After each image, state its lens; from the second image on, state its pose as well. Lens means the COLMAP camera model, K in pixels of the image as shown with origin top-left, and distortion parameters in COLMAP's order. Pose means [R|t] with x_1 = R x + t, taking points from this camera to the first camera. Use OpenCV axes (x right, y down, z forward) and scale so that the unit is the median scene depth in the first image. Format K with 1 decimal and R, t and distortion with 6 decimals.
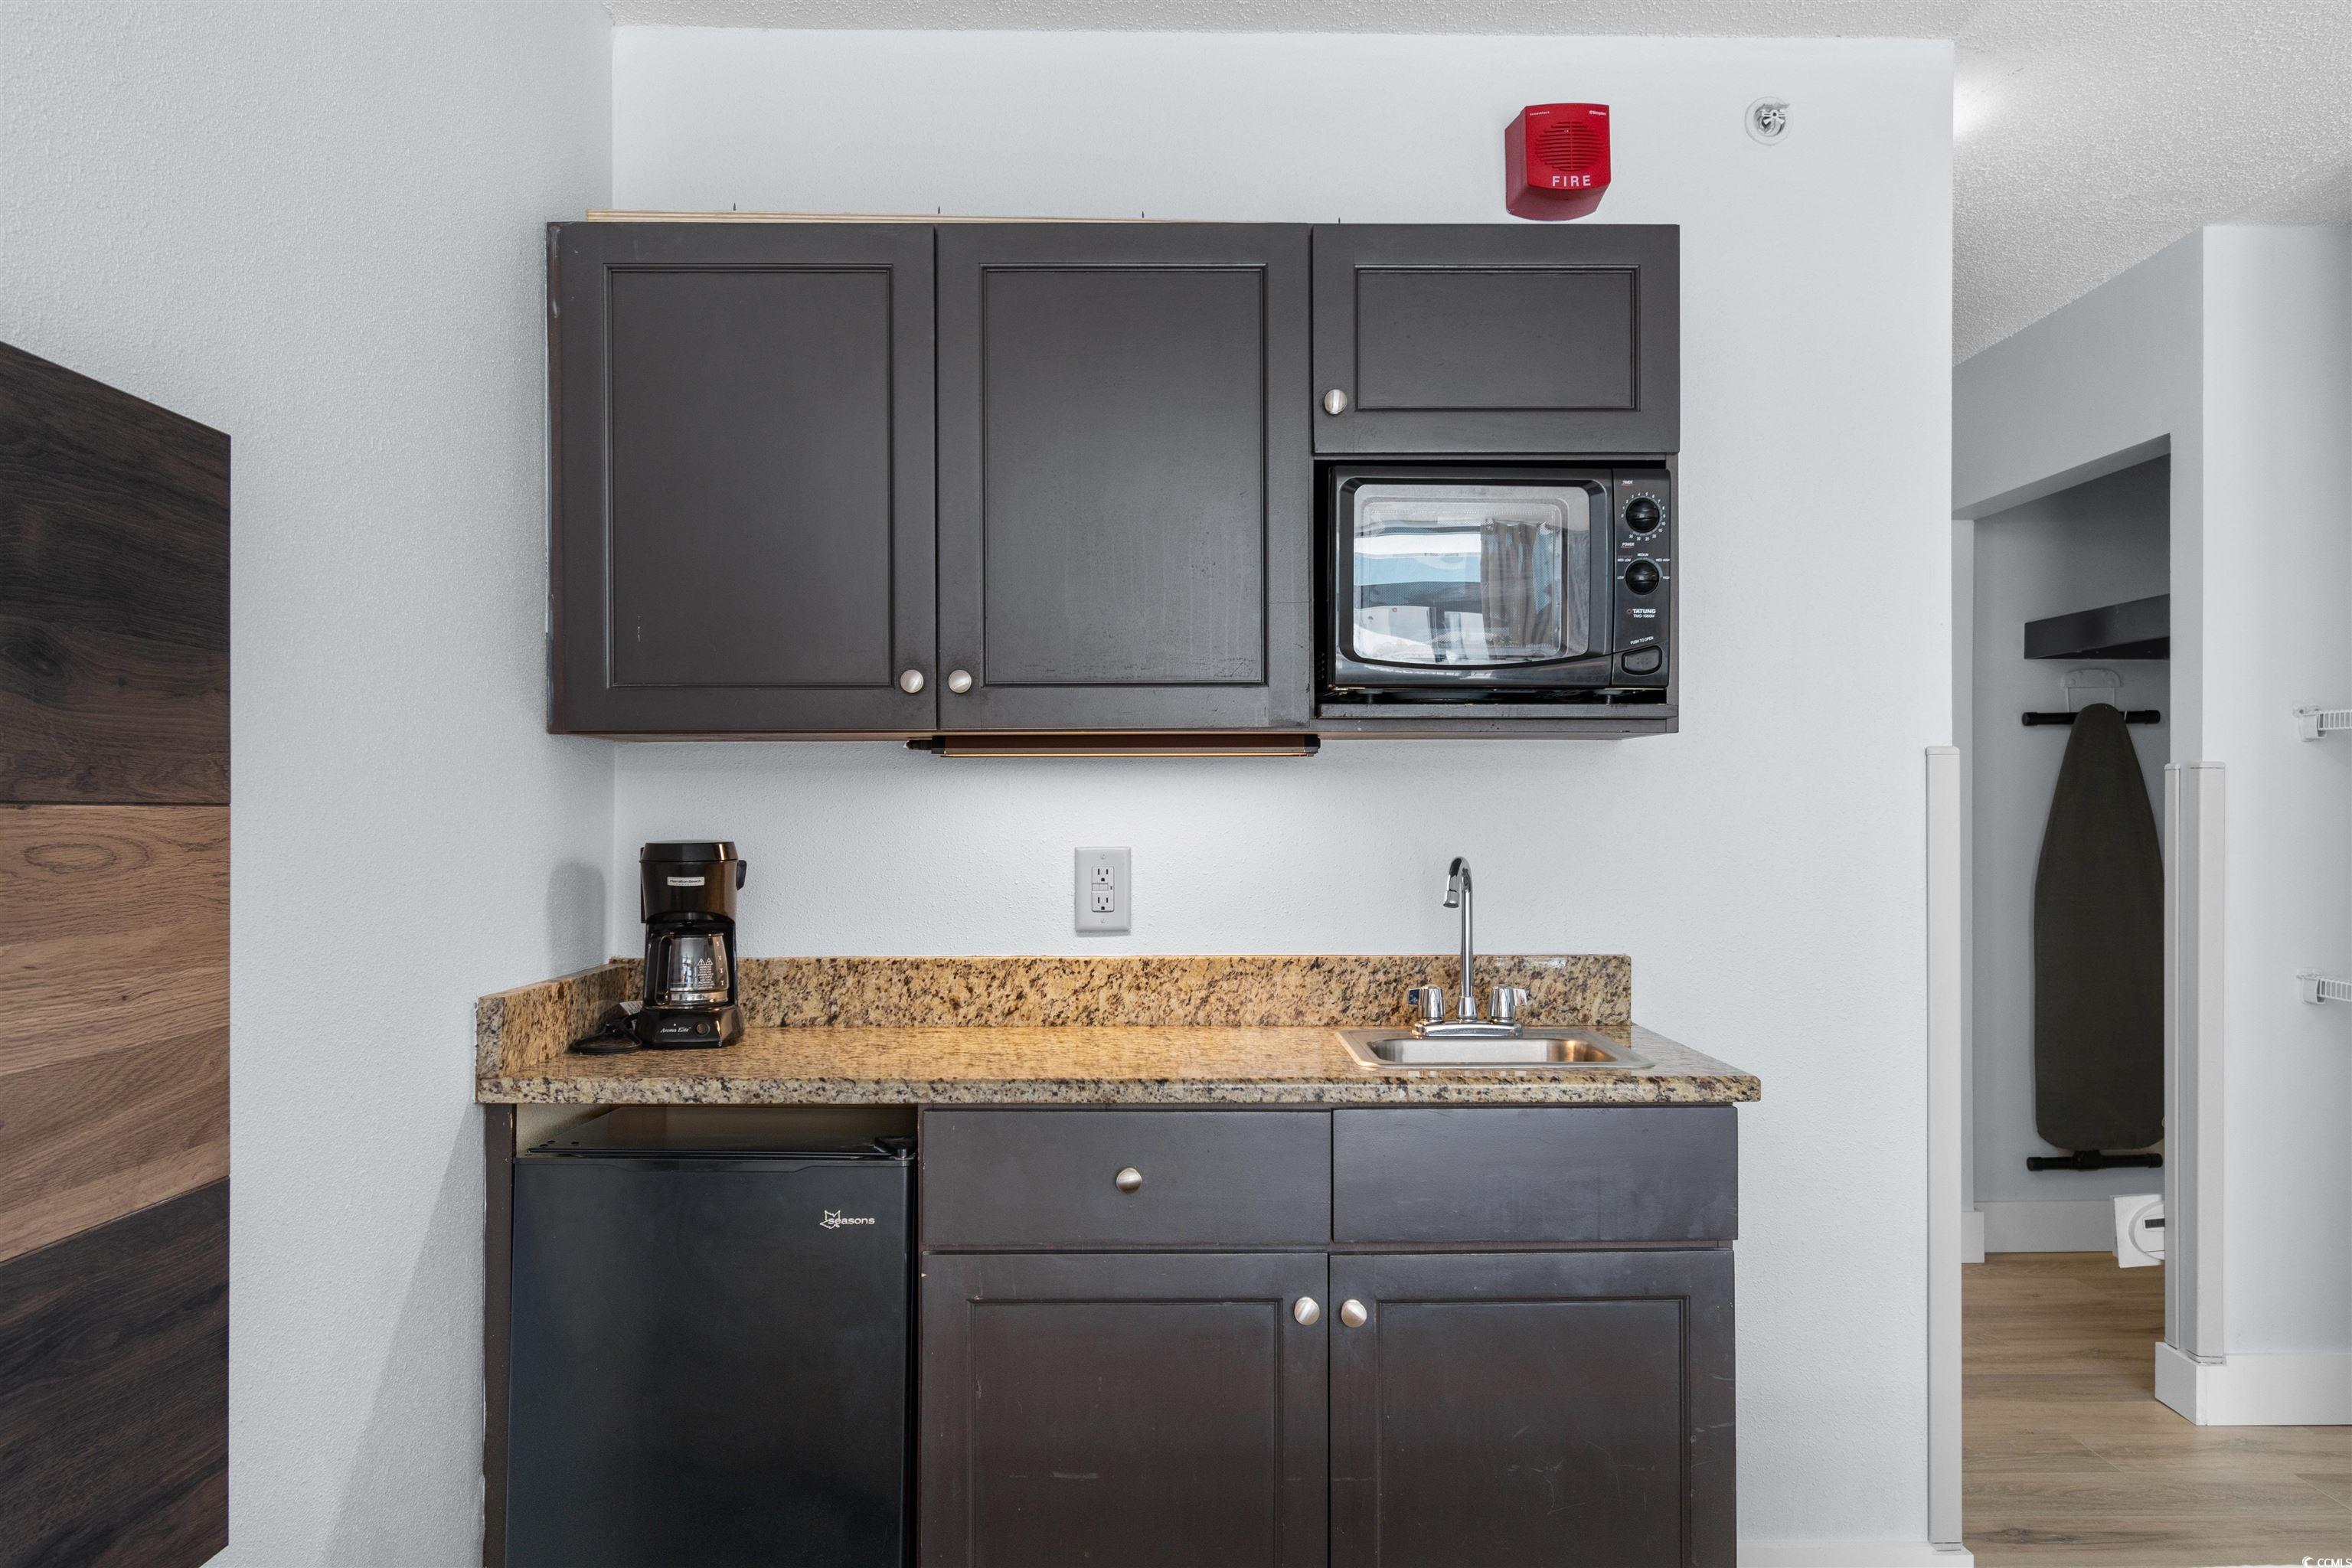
lens RADIAL K [[1851.6, 0, 1176.0], [0, 1851.6, 784.0], [0, 0, 1]] dist [0.000044, 0.000972]
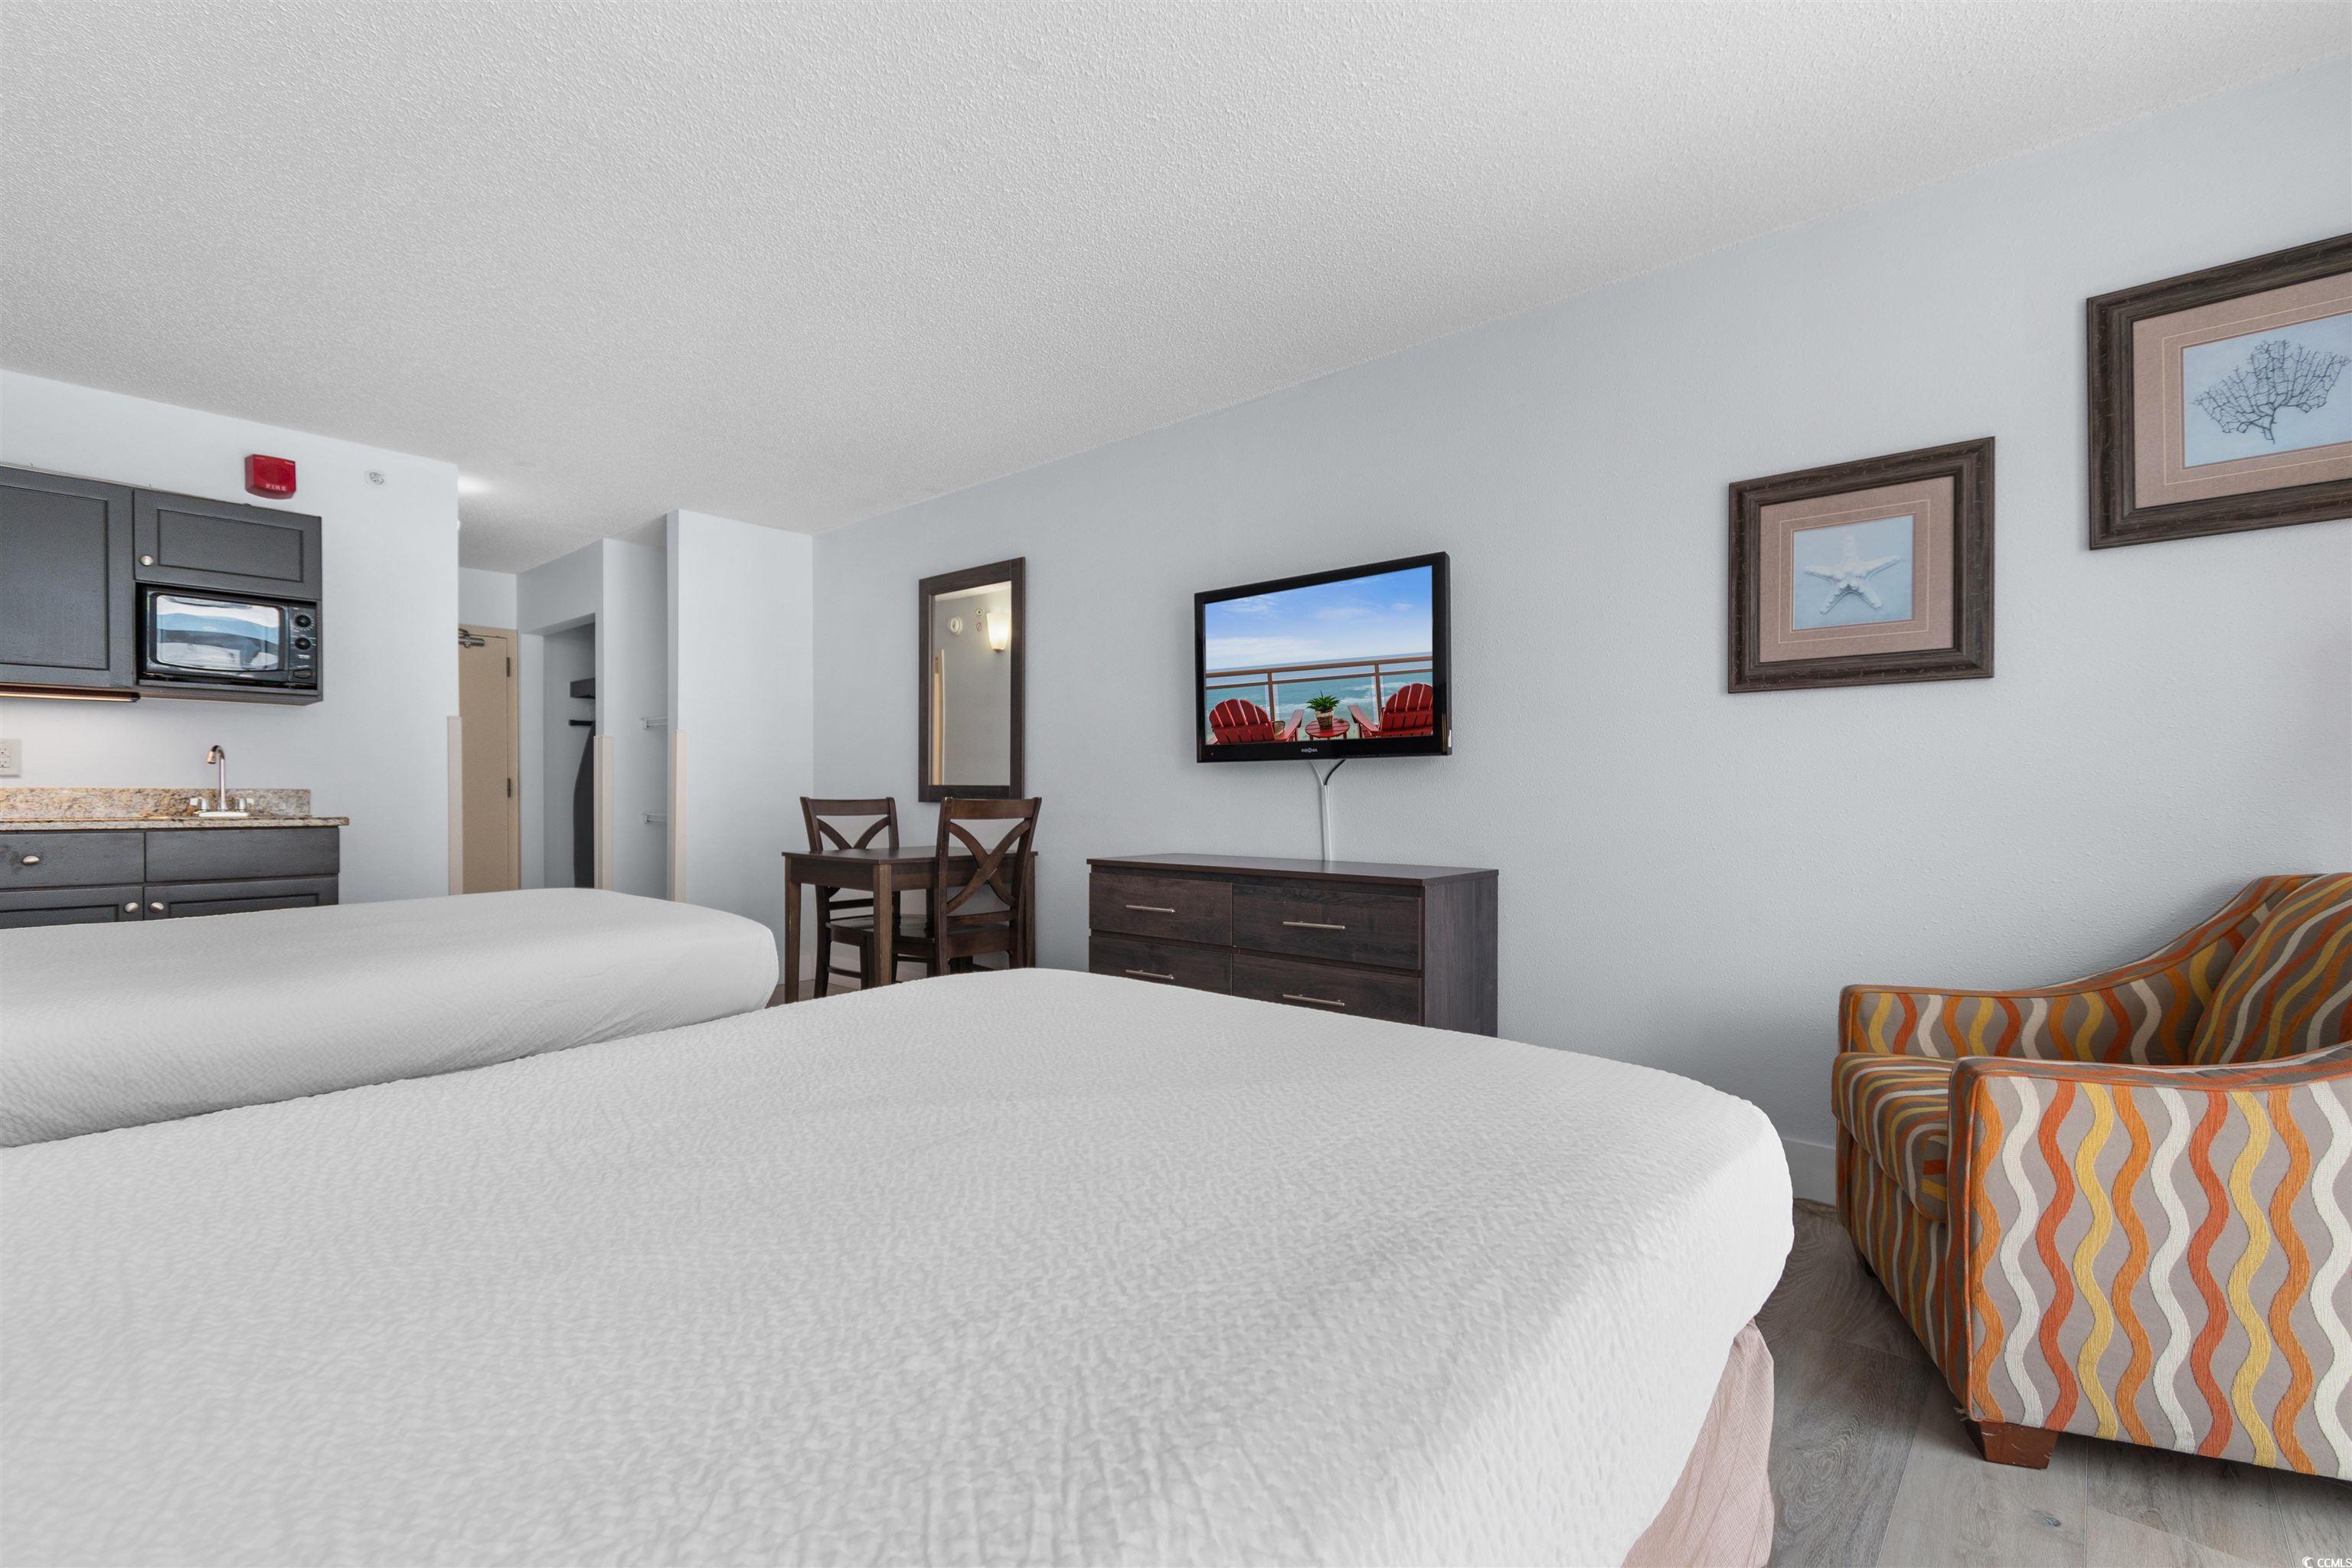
lens RADIAL K [[1033.8, 0, 1175.7], [0, 1033.8, 800.4], [0, 0, 1]] dist [0.000771, 0.000219]
pose [[0.659706, -0.003492, 0.751516, -0.044663], [-0.007751, 0.999904, 0.011451, 0.083401], [-0.751484, -0.013379, 0.659615, -0.875999]]
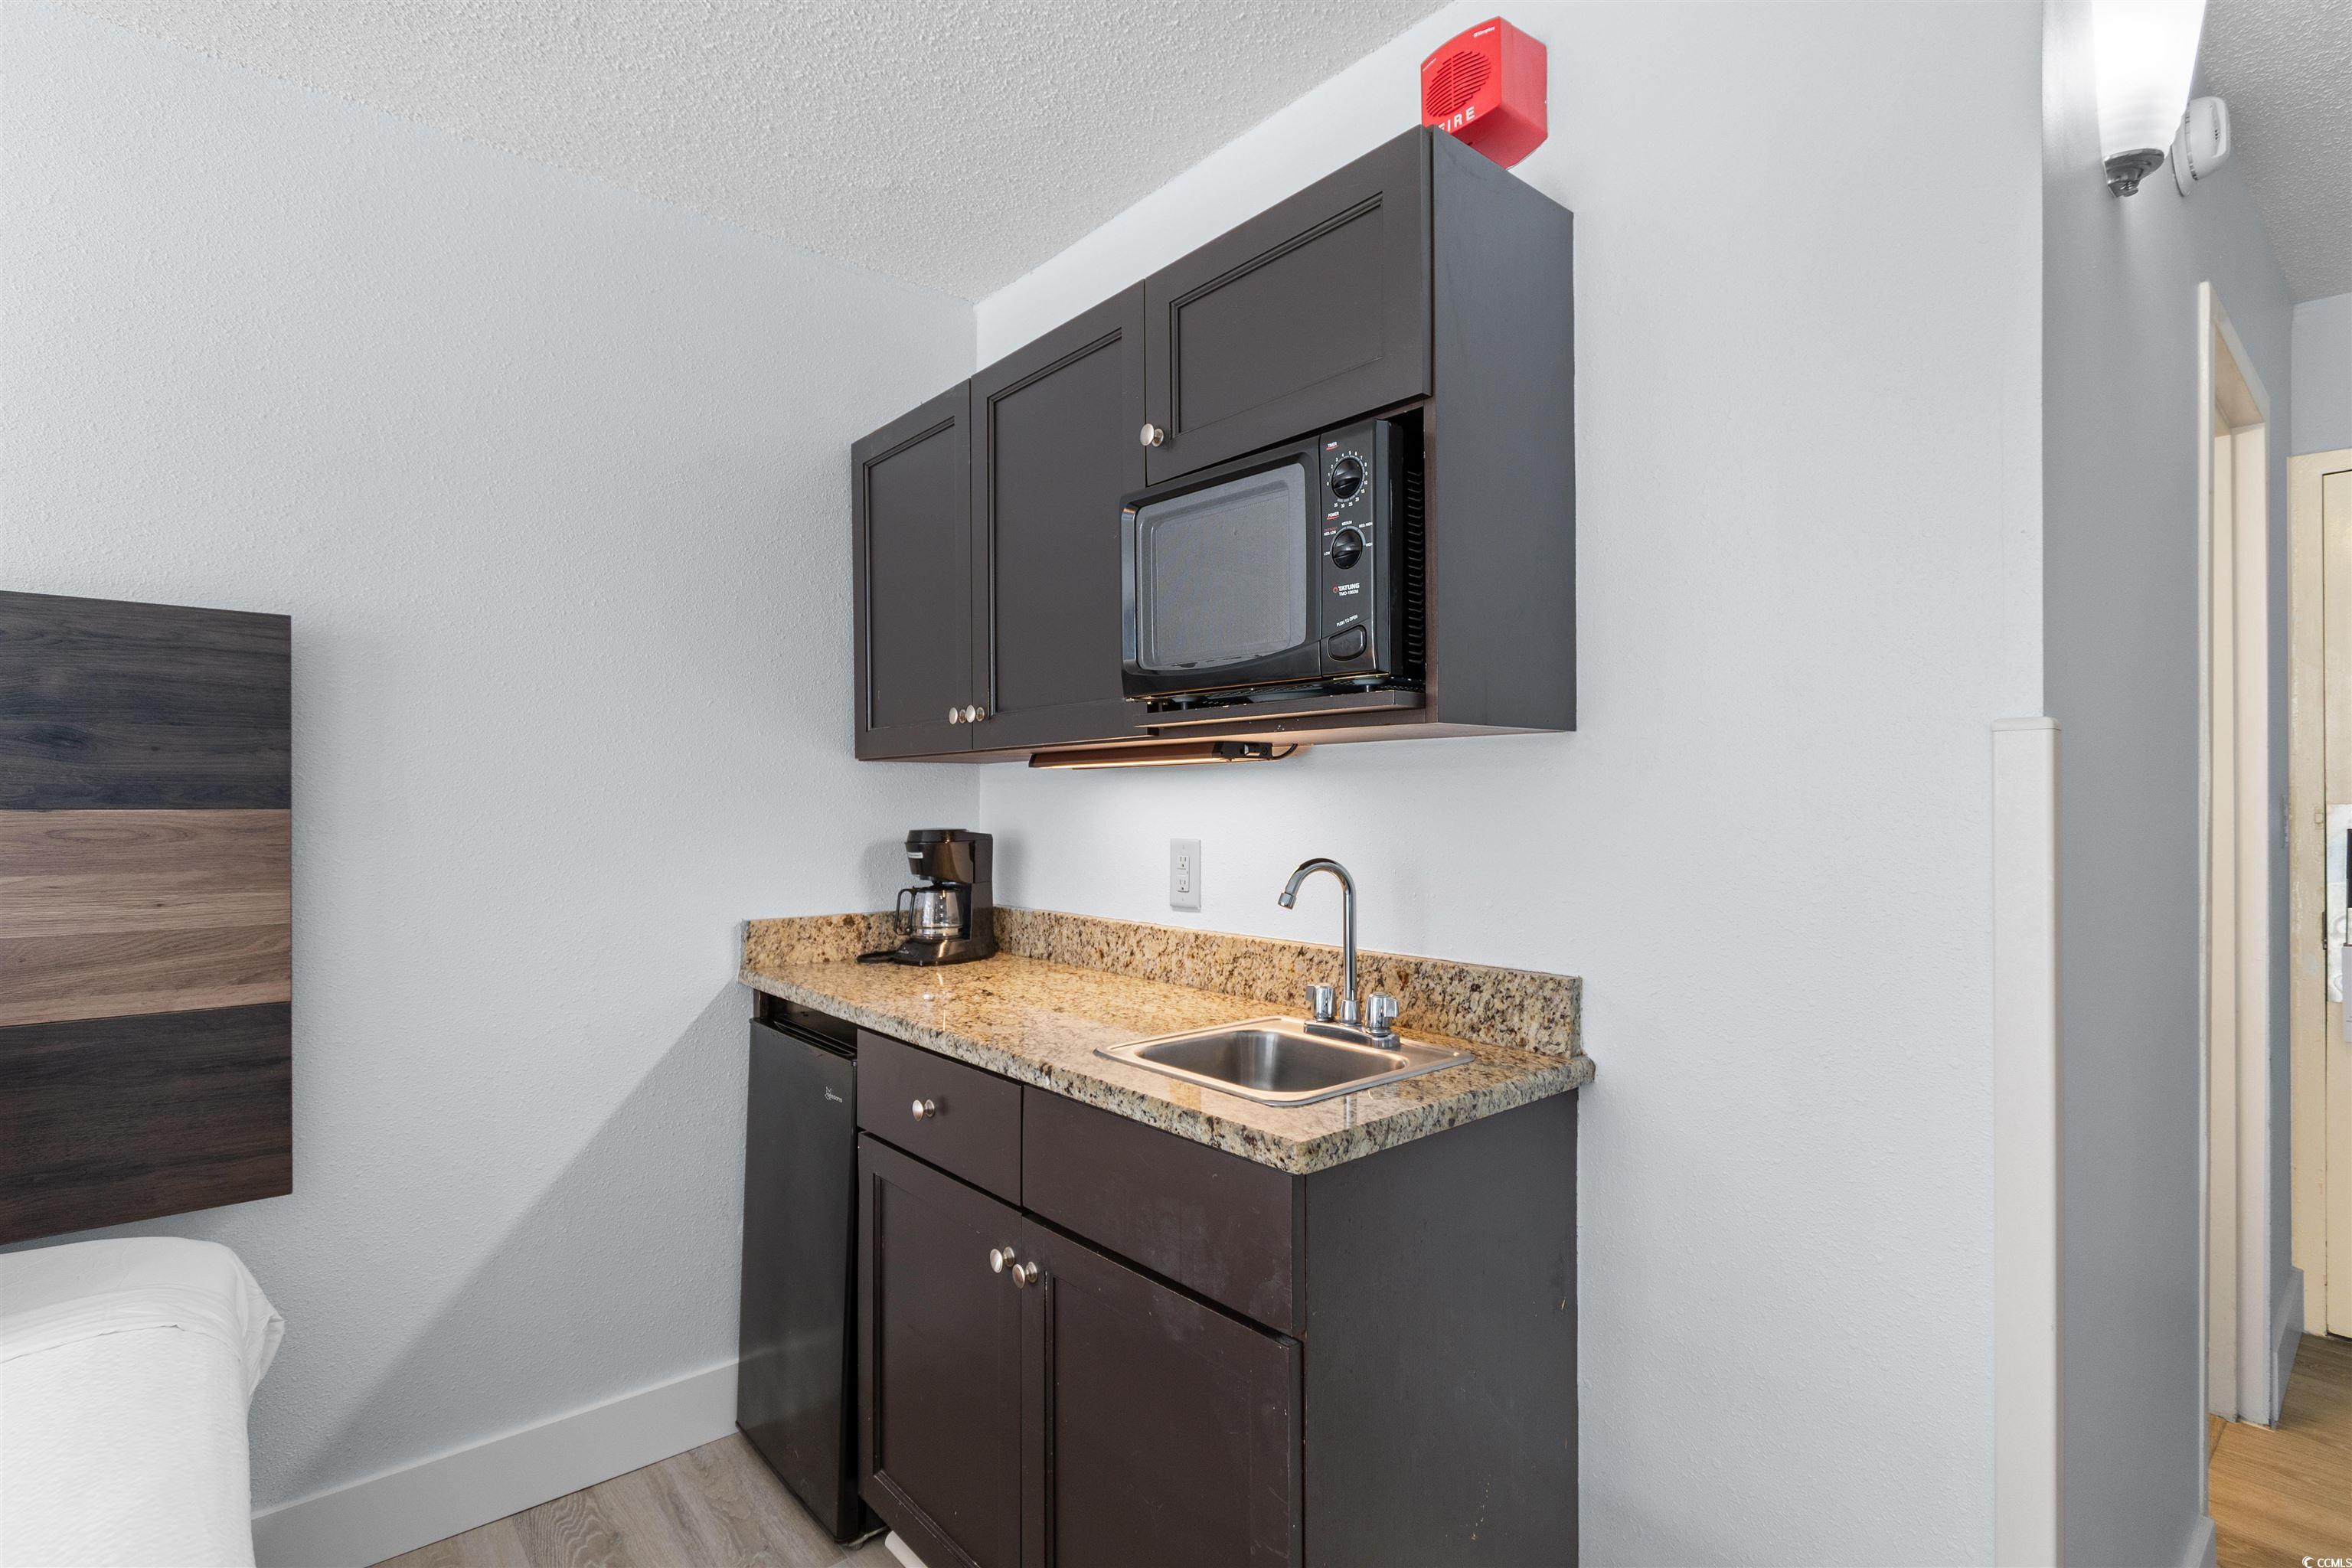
lens RADIAL K [[1126.9, 0, 1176.0], [0, 1126.9, 784.0], [0, 0, 1]] dist [-0.001236, -0.000055]
pose [[0.644379, -0.011924, -0.764613, 0.534613], [0.012175, 0.999912, -0.005333, 0.001777], [0.764609, -0.005873, 0.644467, 0.520649]]
